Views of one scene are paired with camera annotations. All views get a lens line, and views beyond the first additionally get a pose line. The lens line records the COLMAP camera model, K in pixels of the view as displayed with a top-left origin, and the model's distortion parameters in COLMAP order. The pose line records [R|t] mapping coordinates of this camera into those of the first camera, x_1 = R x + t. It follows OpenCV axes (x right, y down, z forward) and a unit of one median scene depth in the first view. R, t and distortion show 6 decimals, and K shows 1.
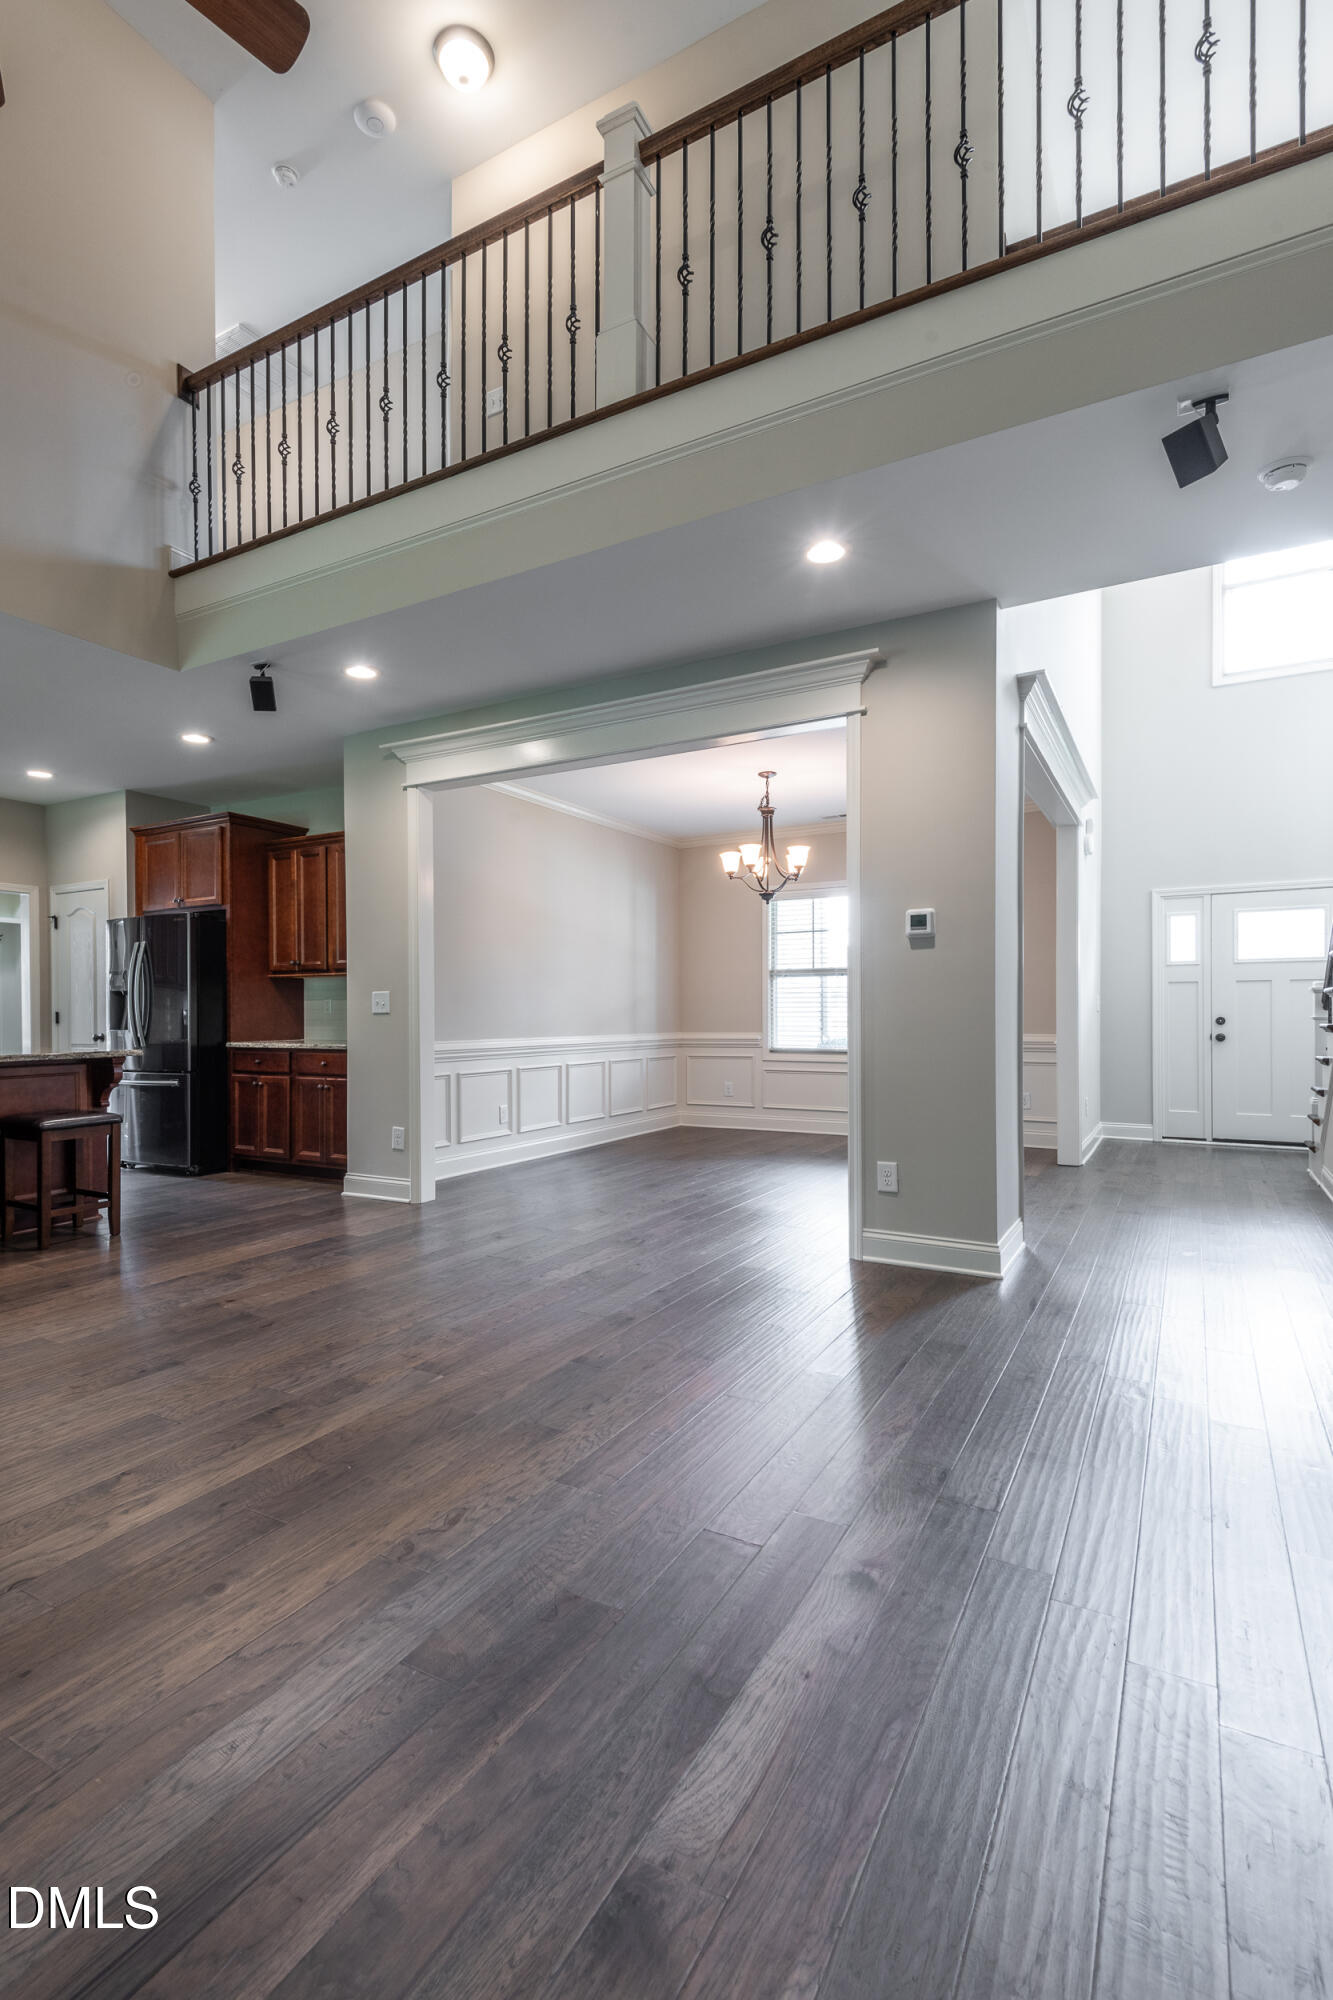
lens RADIAL K [[921.5, 0, 650.8], [0, 921.5, 1018.1], [0, 0, 1]] dist [0.020643, -0.011965]
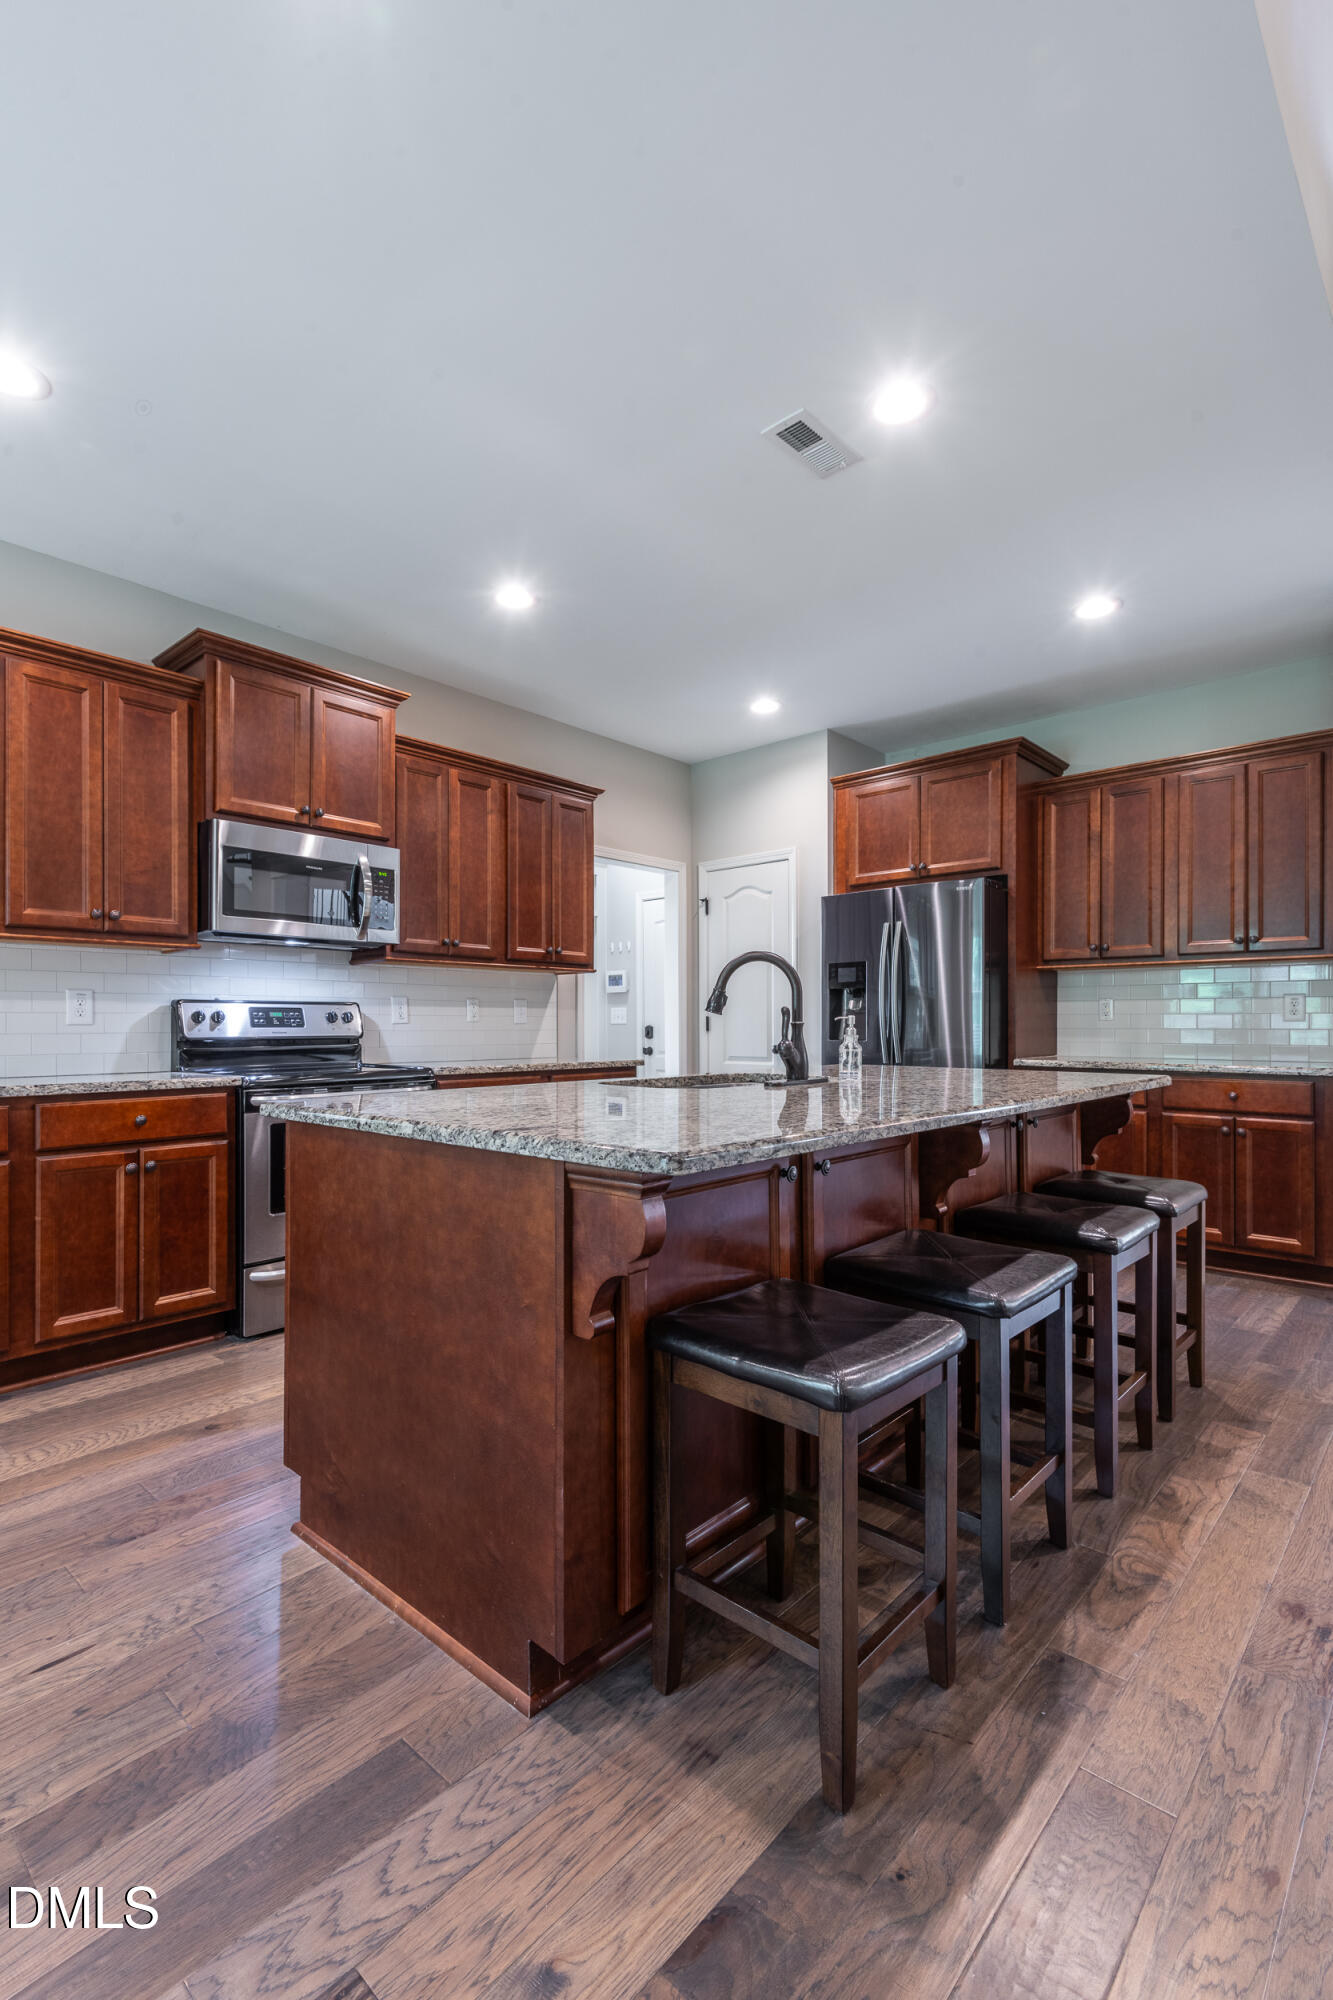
lens RADIAL K [[921.5, 0, 666.8], [0, 921.5, 1019.2], [0, 0, 1]] dist [0.020643, -0.011965]
pose [[0.975417, 0.009035, -0.220184, -0.680013], [-0.011318, 0.999894, -0.009111, 0.006712], [0.220078, 0.011379, 0.975416, 0.296256]]
